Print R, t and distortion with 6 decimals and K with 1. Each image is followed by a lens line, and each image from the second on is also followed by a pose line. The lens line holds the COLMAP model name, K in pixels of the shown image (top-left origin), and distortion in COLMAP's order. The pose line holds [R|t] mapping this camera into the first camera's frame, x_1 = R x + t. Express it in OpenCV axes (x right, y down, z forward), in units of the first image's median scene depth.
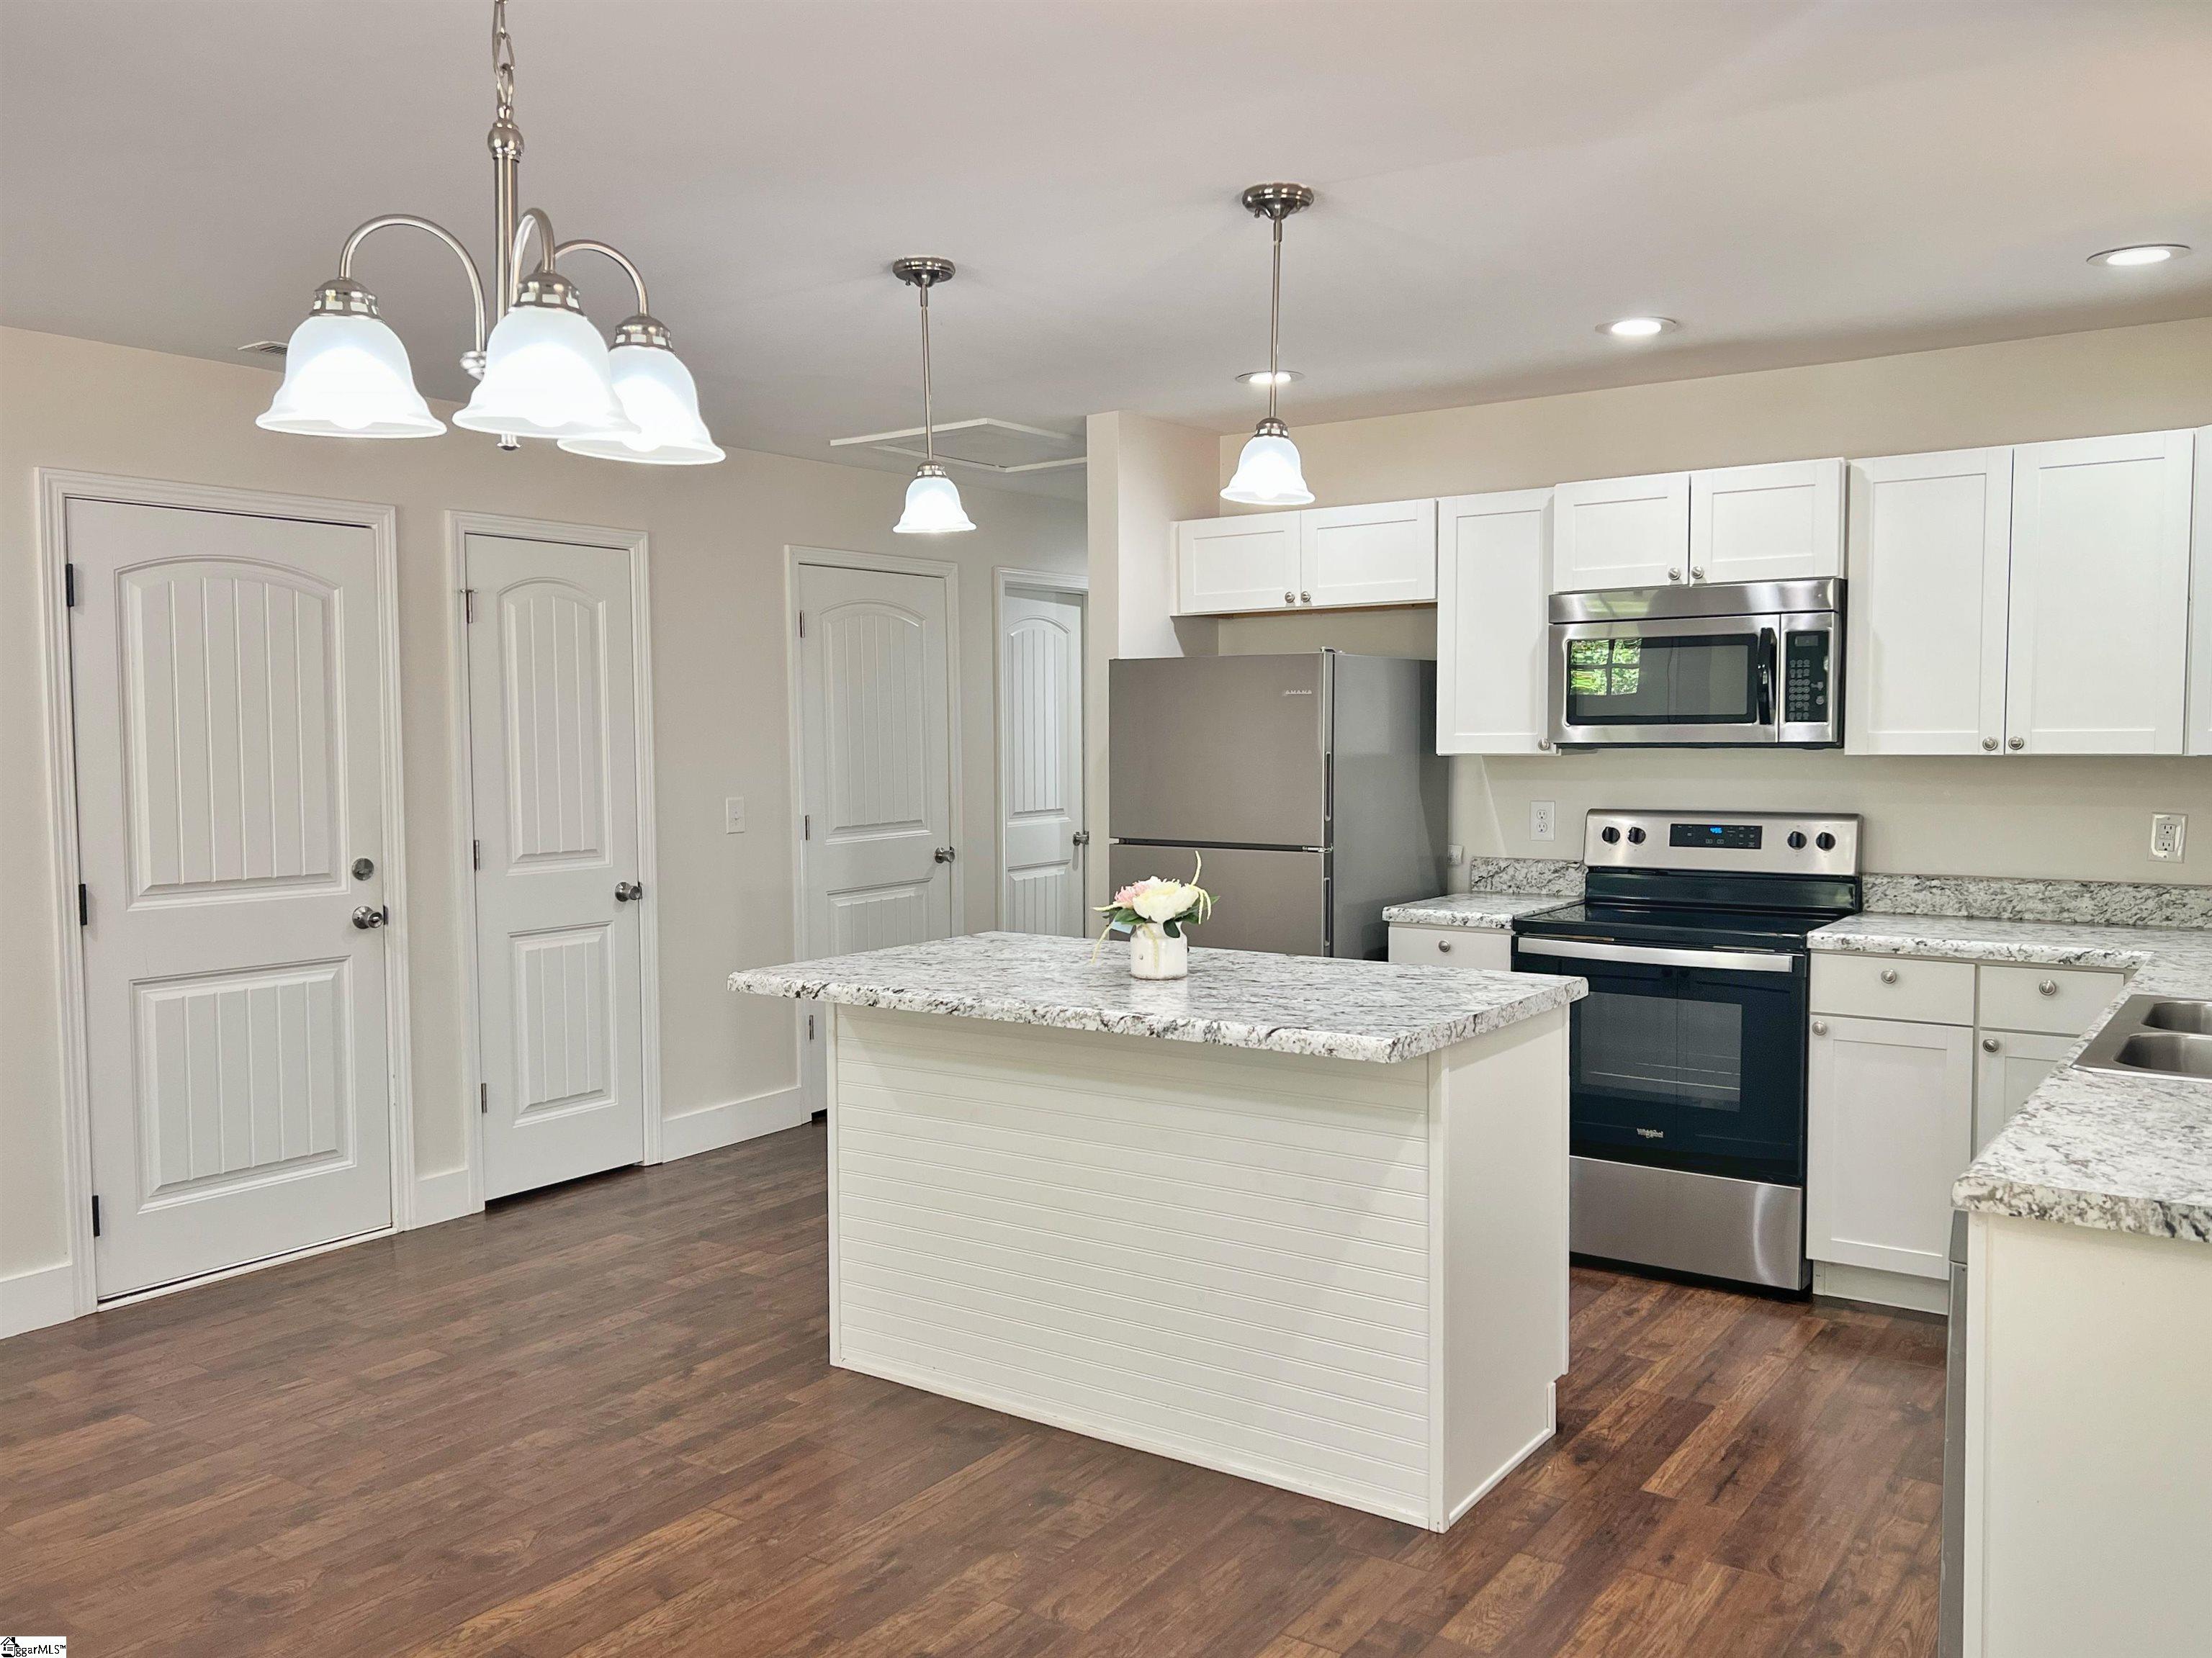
lens RADIAL K [[1749.4, 0, 1136.8], [0, 1749.4, 828.6], [0, 0, 1]] dist [0.061915, -0.076188]
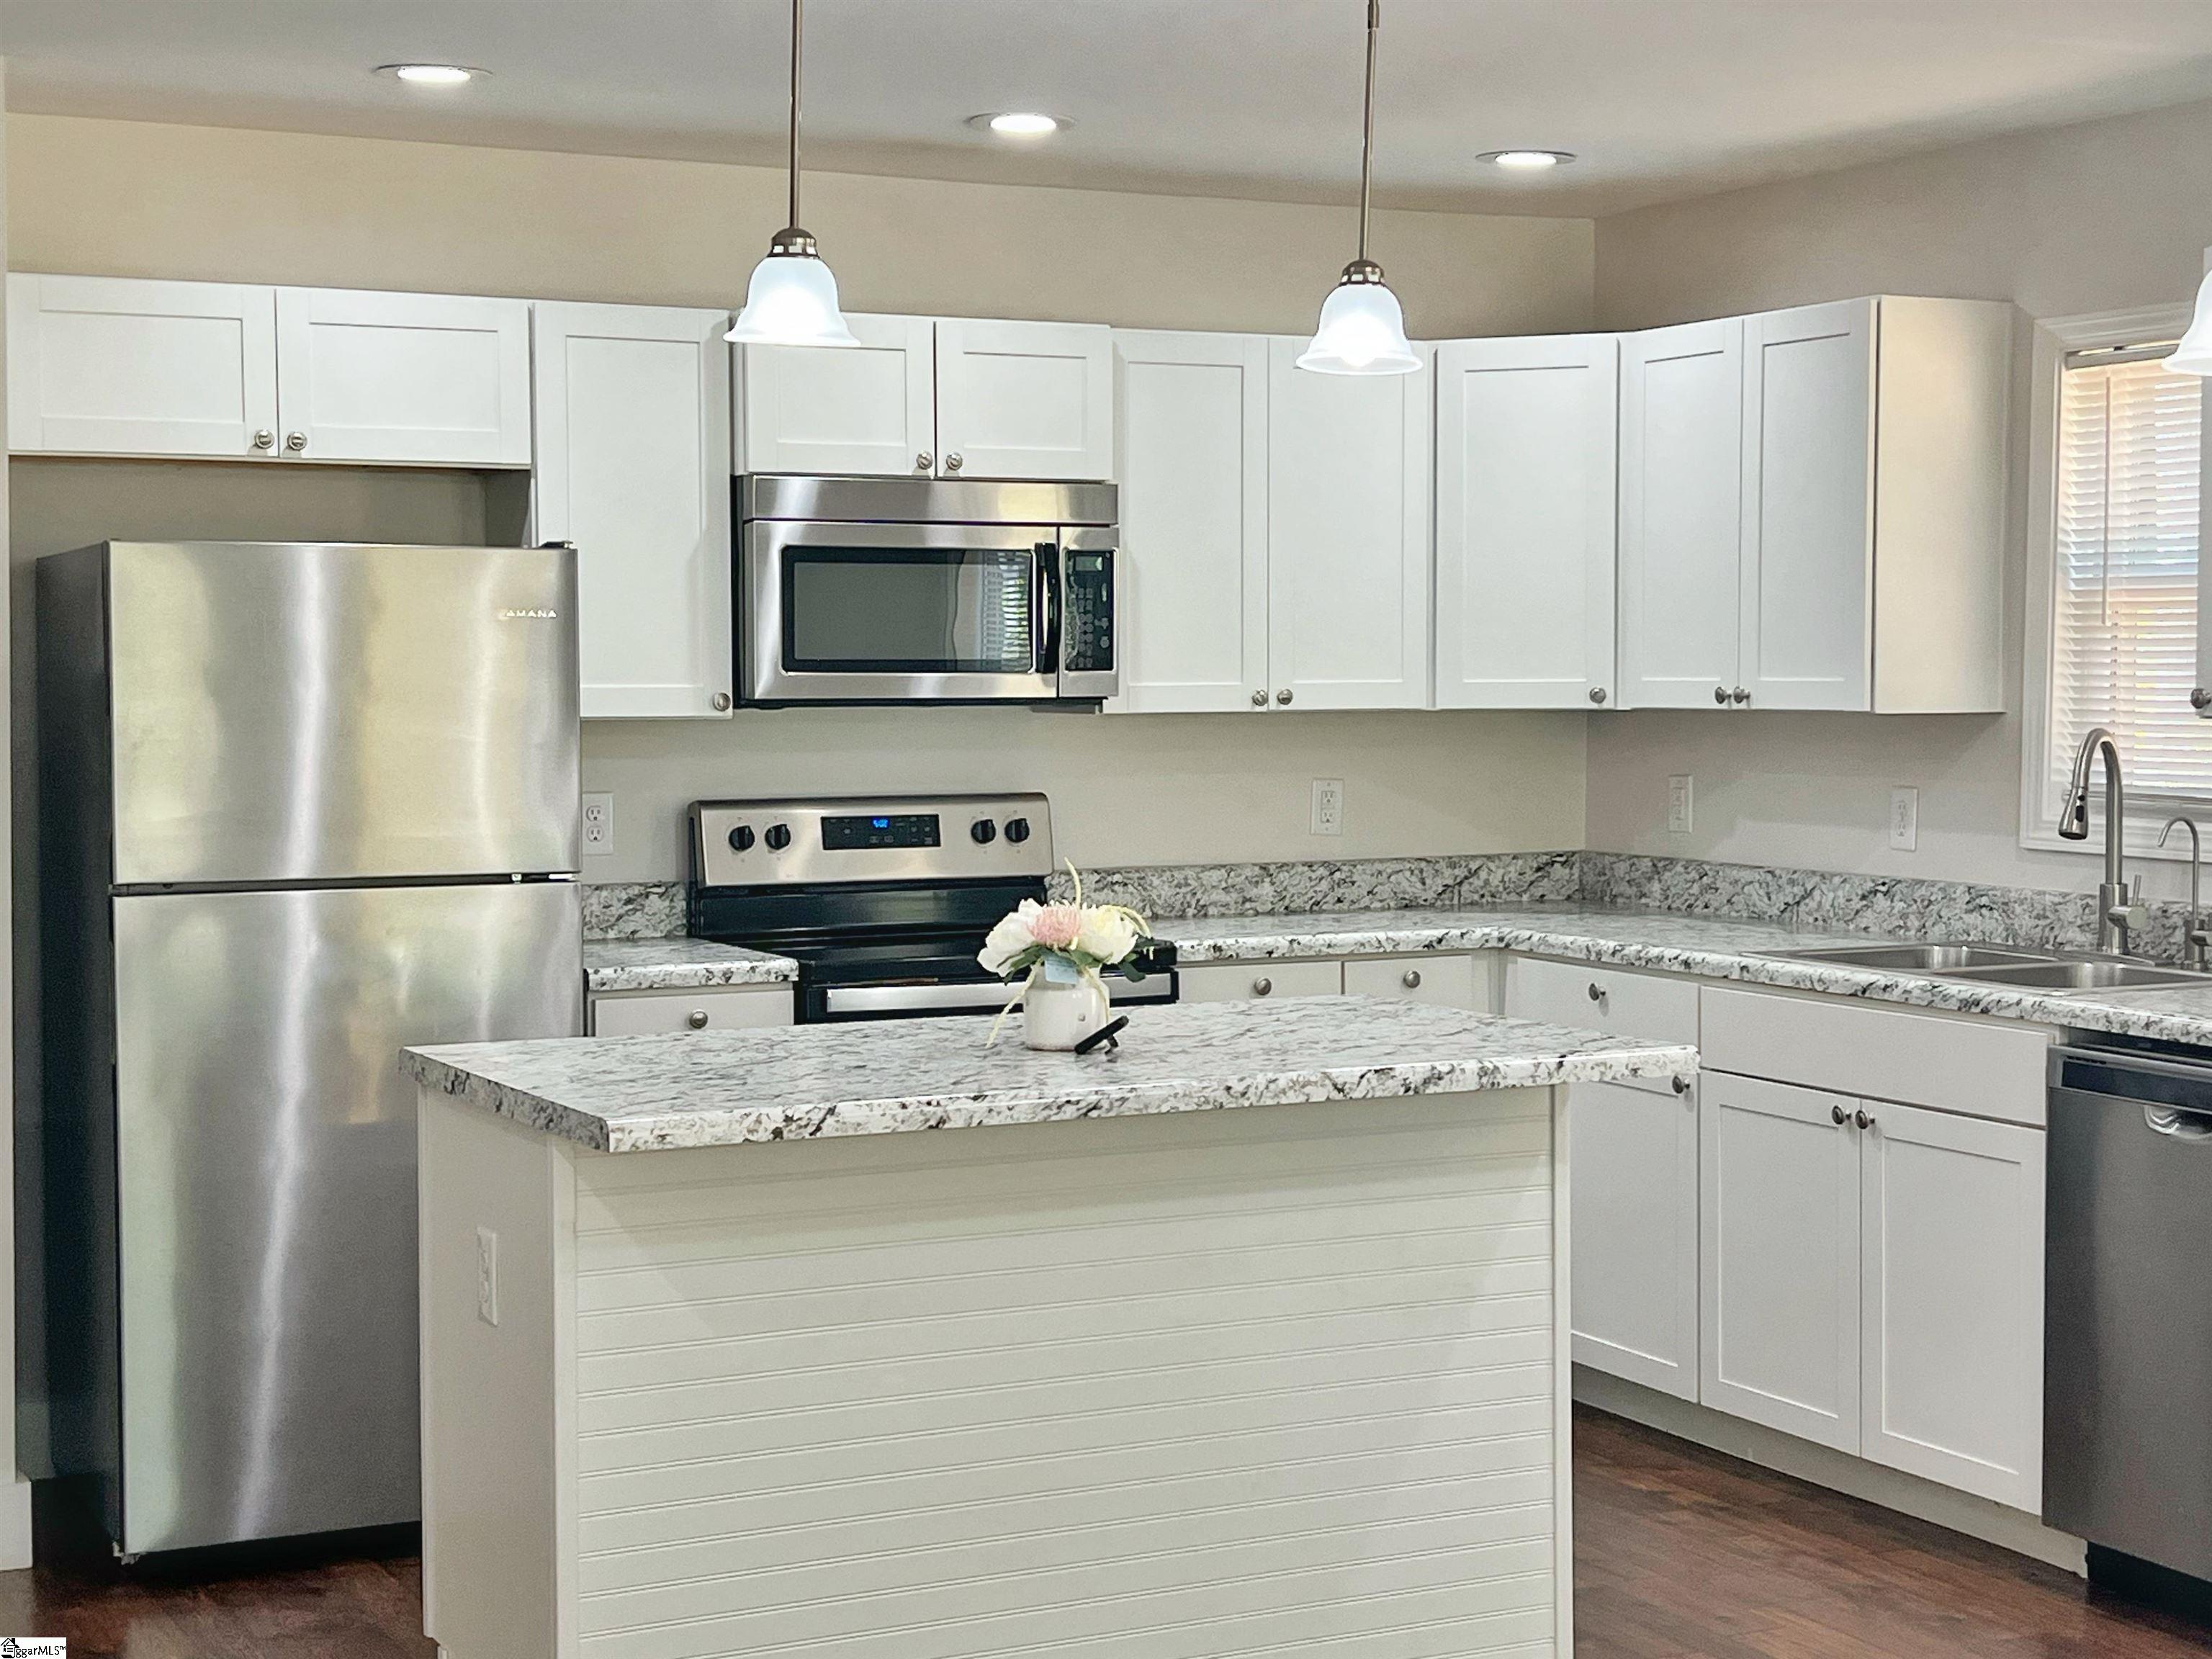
lens RADIAL K [[3445.8, 0, 1104.5], [0, 3445.8, 817.4], [0, 0, 1]] dist [0.235678, -0.816540]
pose [[0.481694, -0.034665, 0.875654, -0.923573], [0.050241, 0.998666, 0.011897, -0.014785], [-0.874898, 0.038263, 0.482793, 0.282958]]
